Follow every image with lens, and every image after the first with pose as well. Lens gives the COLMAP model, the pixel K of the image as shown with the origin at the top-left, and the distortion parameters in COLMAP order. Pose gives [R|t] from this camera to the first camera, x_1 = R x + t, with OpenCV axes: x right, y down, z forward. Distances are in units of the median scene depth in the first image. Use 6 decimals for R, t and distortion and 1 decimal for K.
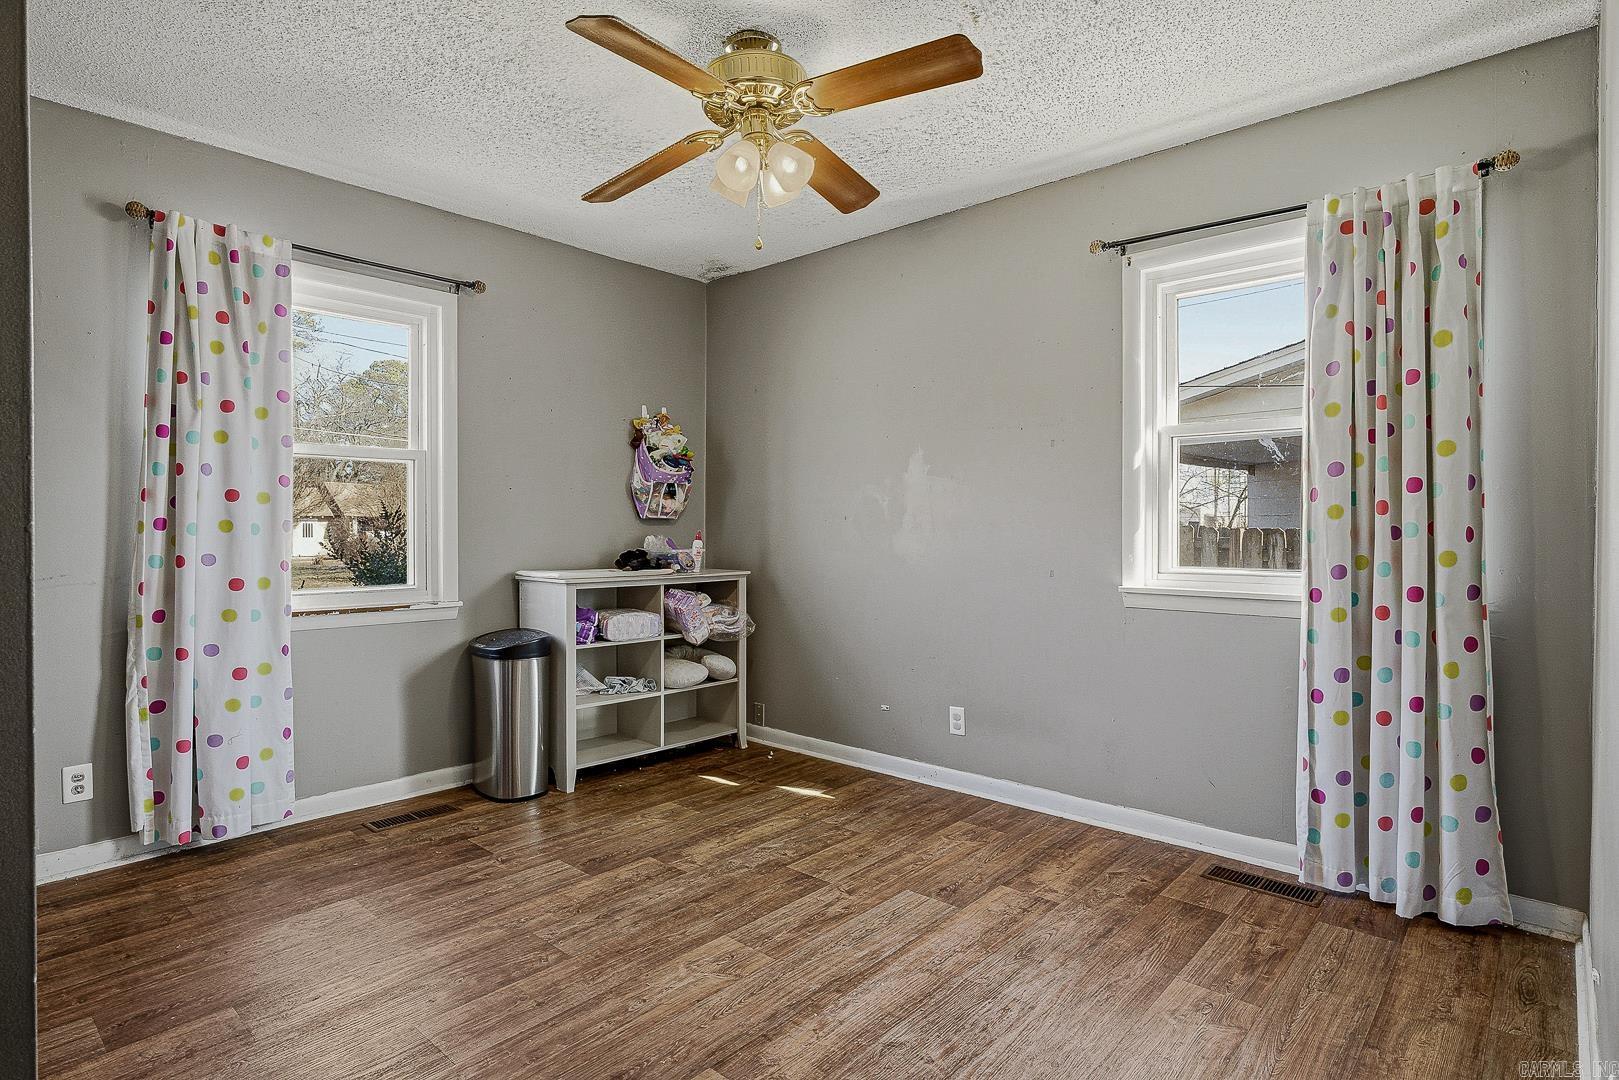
lens RADIAL K [[841.6, 0, 805.9], [0, 841.6, 536.0], [0, 0, 1]] dist [-0.004335, 0.004736]
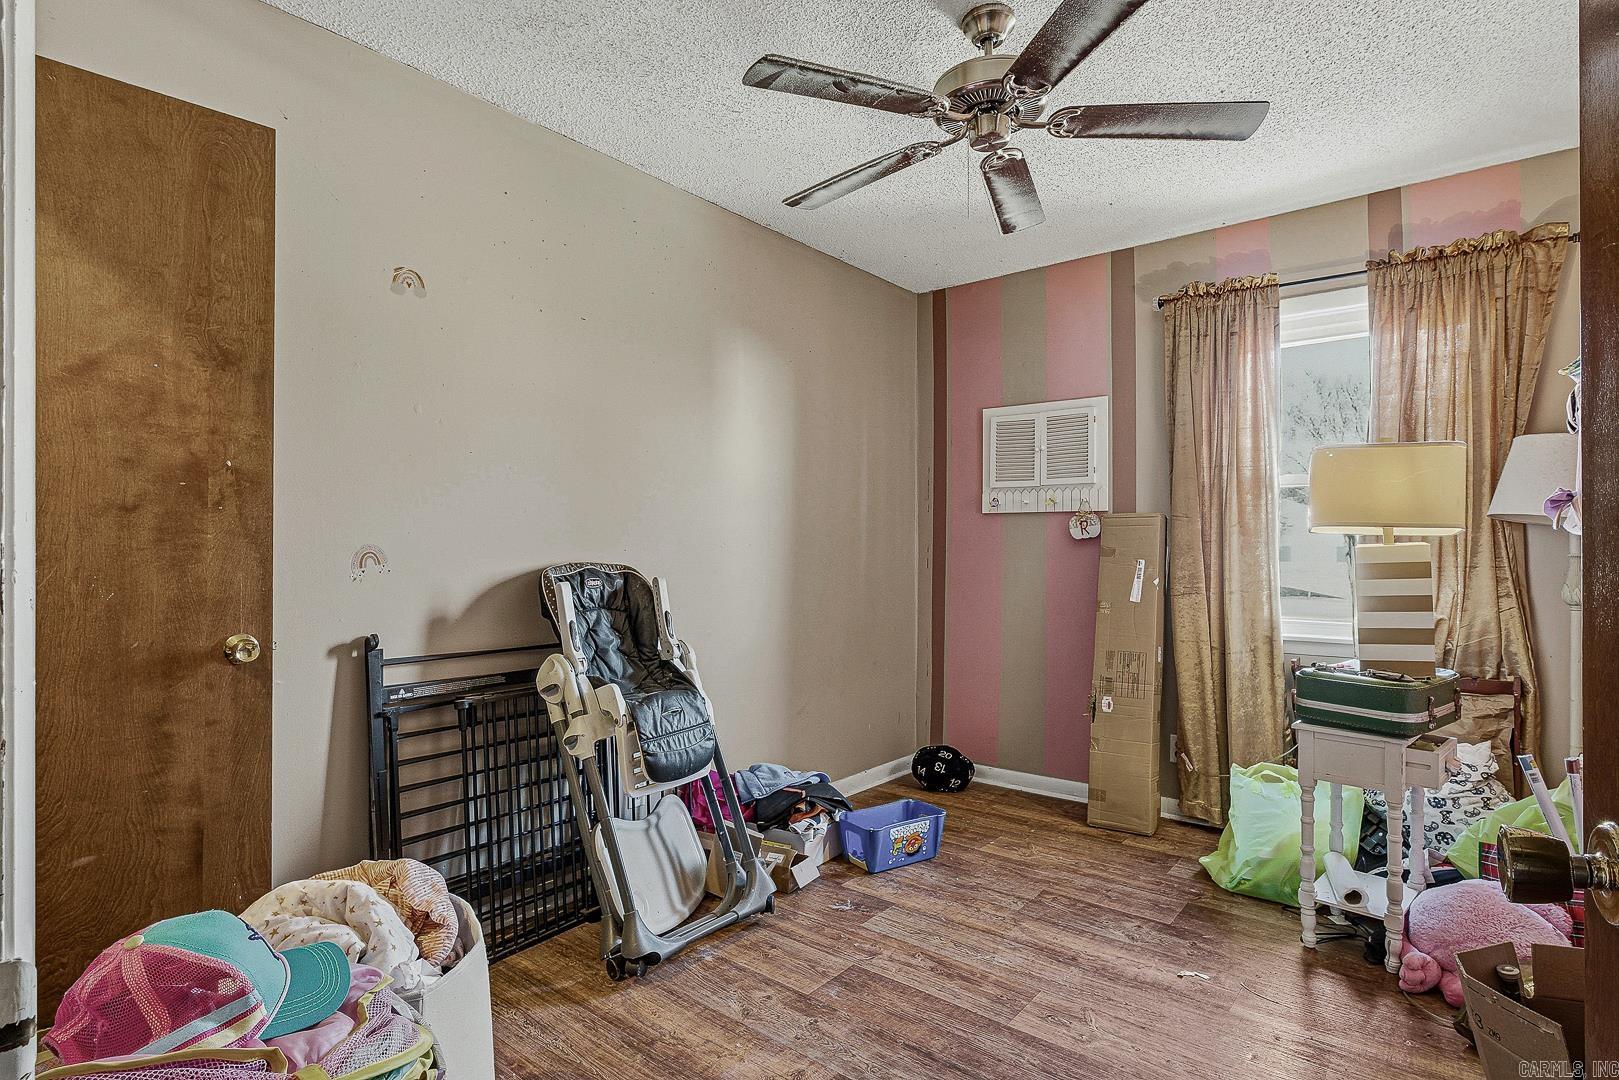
lens RADIAL K [[841.6, 0, 806.8], [0, 841.6, 538.1], [0, 0, 1]] dist [-0.004335, 0.004736]
pose [[-0.053837, -0.016932, 0.998406, -0.895832], [0.000052, 0.999856, 0.016959, -0.055203], [-0.998550, 0.000965, -0.053829, 1.161602]]
